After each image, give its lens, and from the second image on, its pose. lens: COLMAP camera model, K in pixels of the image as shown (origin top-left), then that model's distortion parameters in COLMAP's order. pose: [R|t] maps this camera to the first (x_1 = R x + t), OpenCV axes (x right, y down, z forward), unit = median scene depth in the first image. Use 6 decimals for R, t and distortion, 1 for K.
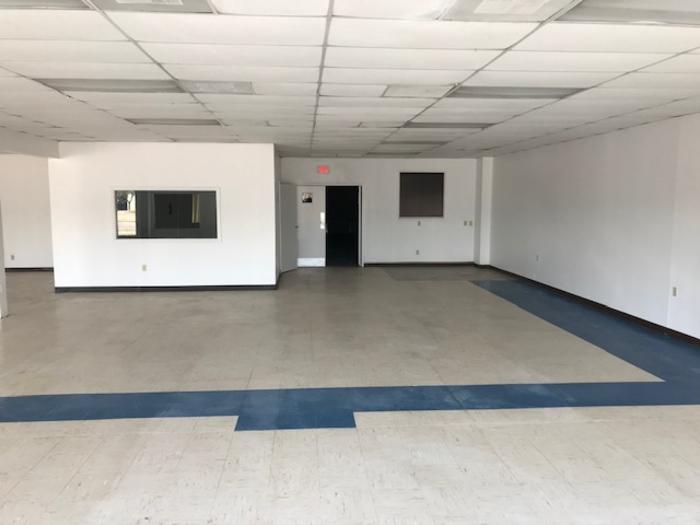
lens RADIAL K [[573.1, 0, 349.5], [0, 573.1, 226.2], [0, 0, 1]] dist [0.081558, -0.118912]
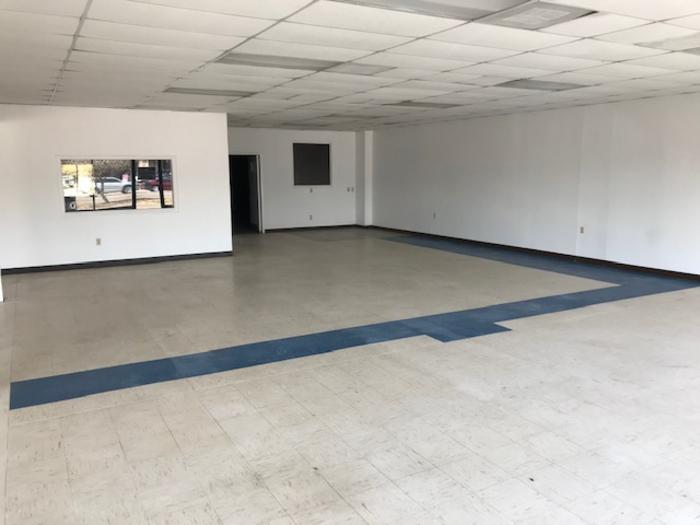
lens RADIAL K [[561.5, 0, 350.0], [0, 561.5, 262.5], [0, 0, 1]] dist [0.134003, -0.237628]
pose [[0.905986, -0.075626, 0.416497, -0.280727], [0.026399, 0.992091, 0.122716, 0.001041], [-0.422483, -0.100184, 0.900817, -0.020665]]
